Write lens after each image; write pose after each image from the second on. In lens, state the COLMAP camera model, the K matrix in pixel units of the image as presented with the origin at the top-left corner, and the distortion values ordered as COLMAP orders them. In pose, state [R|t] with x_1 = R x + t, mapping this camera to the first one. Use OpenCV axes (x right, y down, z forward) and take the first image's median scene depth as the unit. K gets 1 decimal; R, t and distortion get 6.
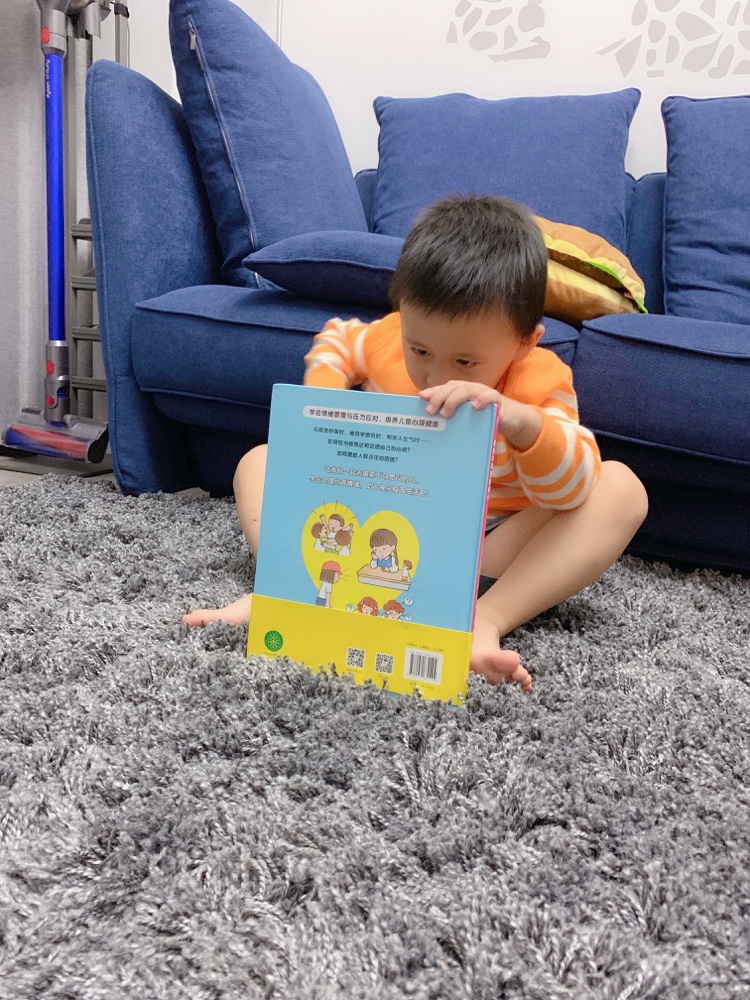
lens RADIAL K [[753.3, 0, 380.0], [0, 753.3, 496.3], [0, 0, 1]] dist [-0.000592, 0.001838]
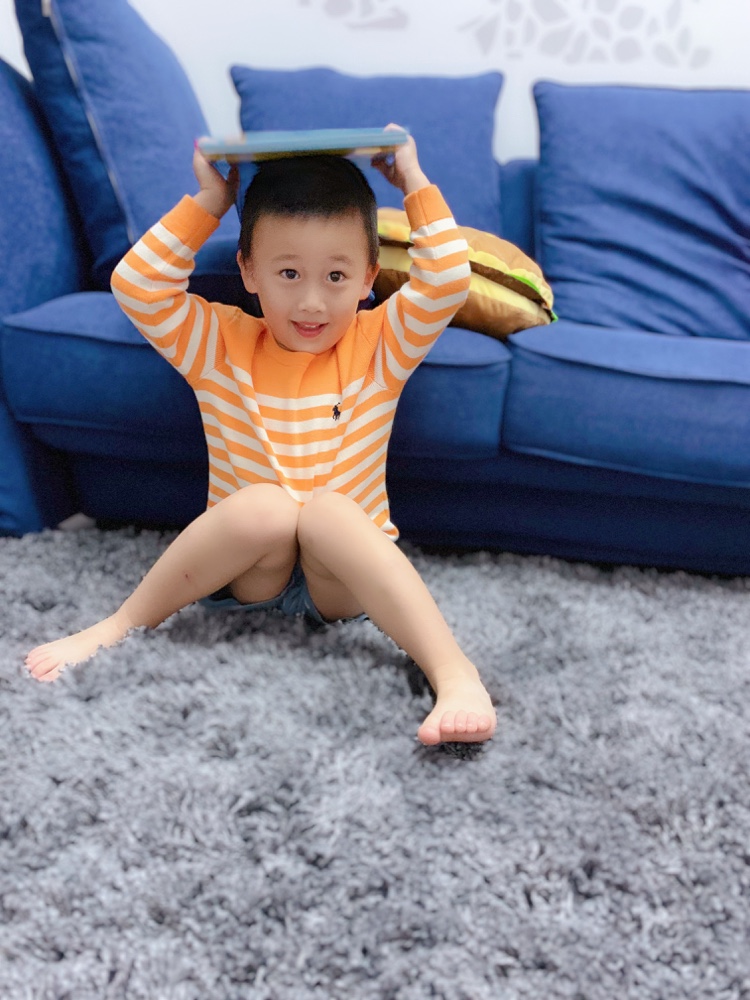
lens RADIAL K [[753.3, 0, 372.5], [0, 753.3, 493.7], [0, 0, 1]] dist [-0.000592, 0.001838]
pose [[0.970834, -0.076747, 0.227136, -0.195157], [0.062202, 0.995569, 0.070527, -0.143977], [-0.231542, -0.054341, 0.971306, 0.094195]]
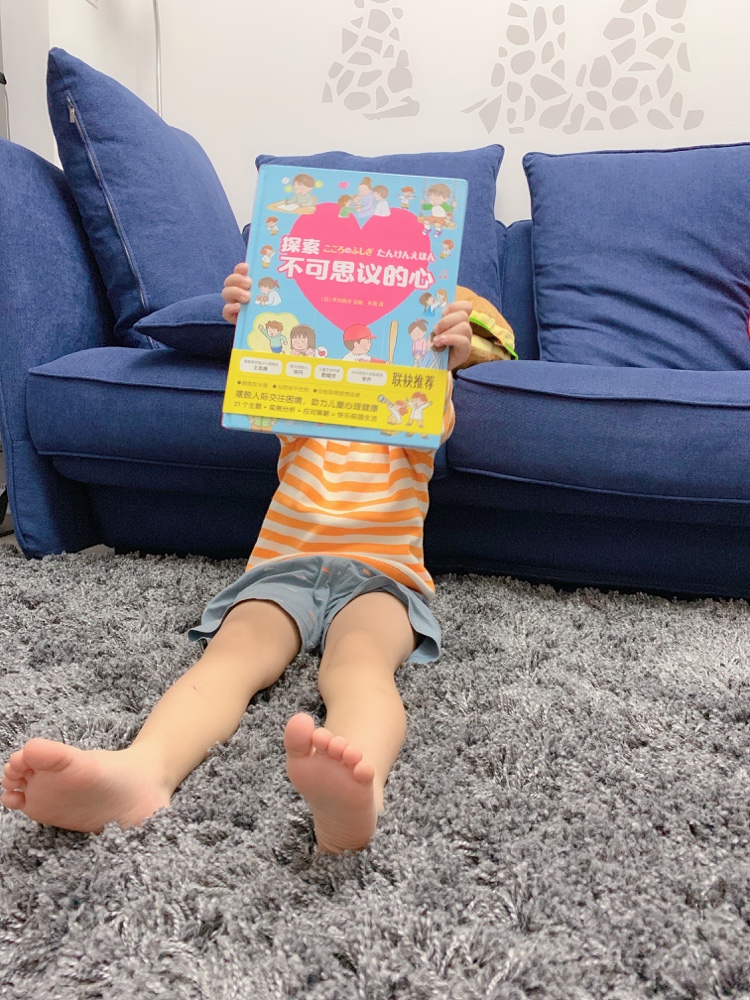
lens RADIAL K [[753.3, 0, 376.0], [0, 753.3, 497.6], [0, 0, 1]] dist [-0.000592, 0.001838]
pose [[0.991966, -0.066028, 0.107903, 0.029338], [0.069908, 0.997021, -0.032583, -0.027516], [-0.105430, 0.039865, 0.993627, -0.077951]]
